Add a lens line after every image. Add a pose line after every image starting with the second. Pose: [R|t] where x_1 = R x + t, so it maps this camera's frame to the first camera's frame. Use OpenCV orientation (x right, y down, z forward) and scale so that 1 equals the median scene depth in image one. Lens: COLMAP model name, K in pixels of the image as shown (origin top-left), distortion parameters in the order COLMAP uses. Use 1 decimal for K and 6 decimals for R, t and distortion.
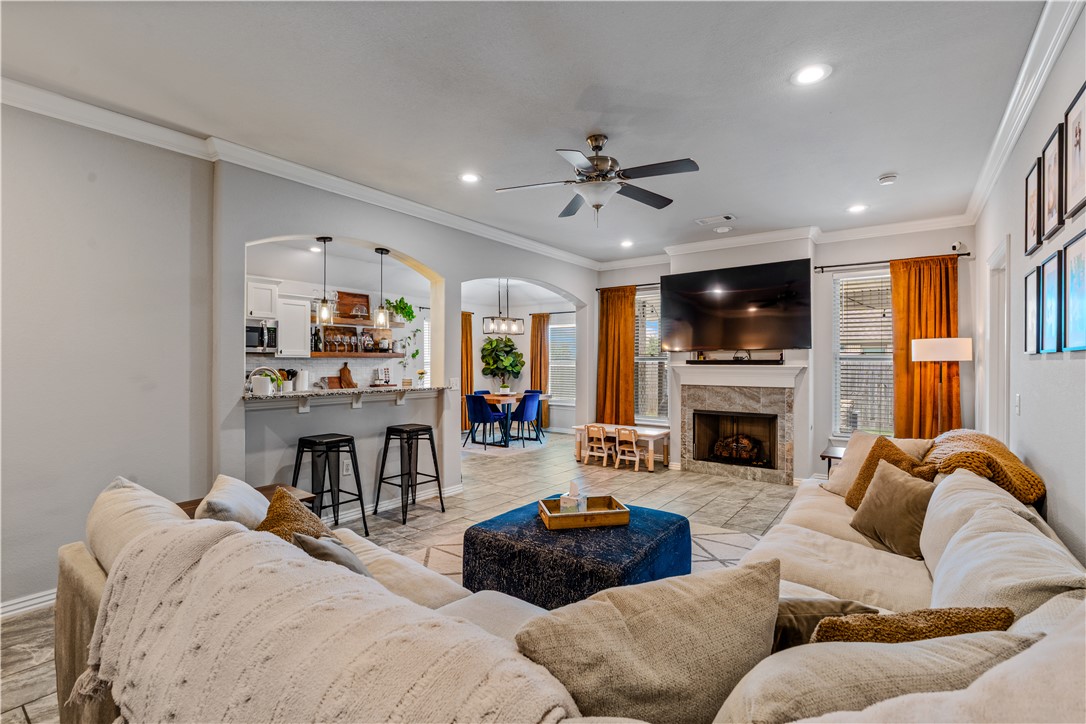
lens RADIAL K [[503.5, 0, 543.2], [0, 503.5, 362.1], [0, 0, 1]] dist [-0.000282, -0.000179]
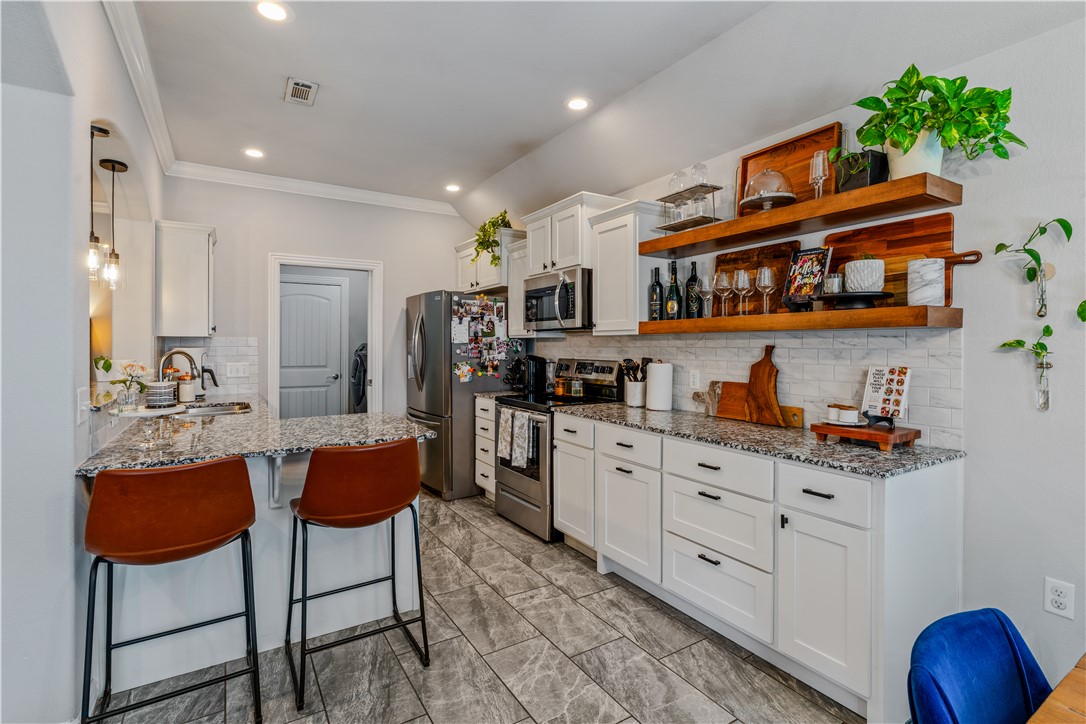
lens RADIAL K [[503.5, 0, 548.9], [0, 503.5, 351.1], [0, 0, 1]] dist [-0.000282, -0.000179]
pose [[-0.357790, 0.004332, -0.933792, -0.008718], [-0.000415, 0.999988, 0.004799, 0.003131], [0.933802, 0.002105, -0.357784, 0.984128]]
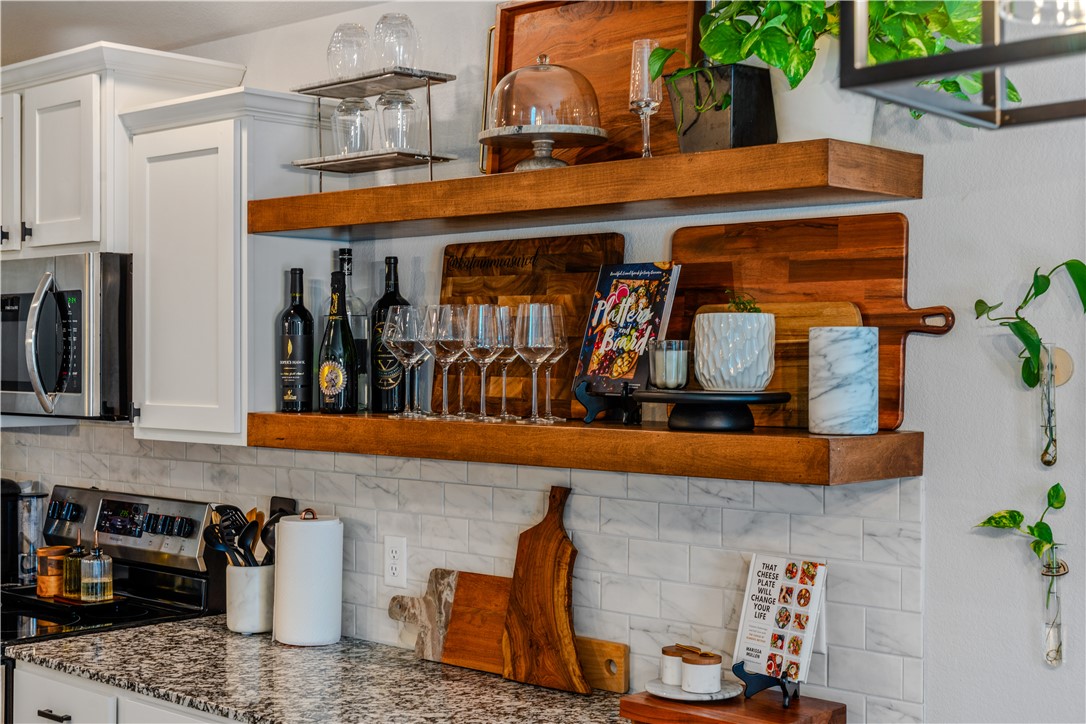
lens RADIAL K [[1488.1, 0, 543.4], [0, 1488.1, 365.3], [0, 0, 1]] dist [0.000150, 0.000000]
pose [[-0.100562, 0.008477, -0.994895, 0.022523], [-0.004068, 0.999952, 0.008931, -0.037316], [0.994923, 0.004945, -0.100522, 1.040137]]
